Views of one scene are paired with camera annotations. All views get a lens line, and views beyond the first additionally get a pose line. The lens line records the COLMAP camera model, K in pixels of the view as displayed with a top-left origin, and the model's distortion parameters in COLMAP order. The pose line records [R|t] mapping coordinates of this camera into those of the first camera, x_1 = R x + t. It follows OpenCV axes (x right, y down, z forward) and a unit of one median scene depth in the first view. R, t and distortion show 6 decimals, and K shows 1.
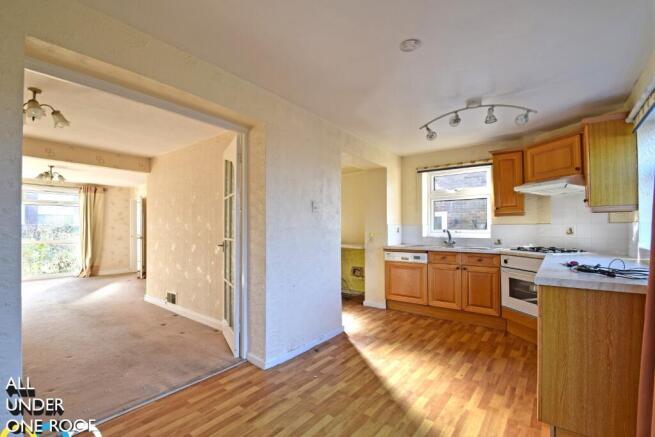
lens RADIAL K [[294.8, 0, 304.4], [0, 294.8, 225.3], [0, 0, 1]] dist [0.003312, -0.003601]
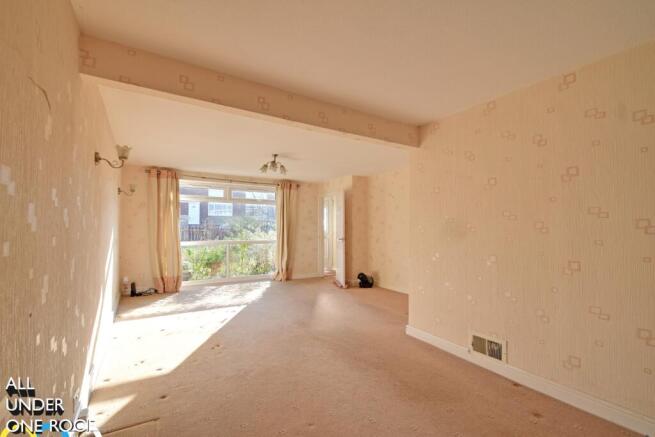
lens RADIAL K [[294.8, 0, 326.9], [0, 294.8, 222.2], [0, 0, 1]] dist [0.003312, -0.003601]
pose [[0.943315, -0.001797, -0.331893, -0.301717], [-0.000306, 0.999980, -0.006285, -0.001713], [0.331898, 0.006030, 0.943296, 0.175565]]
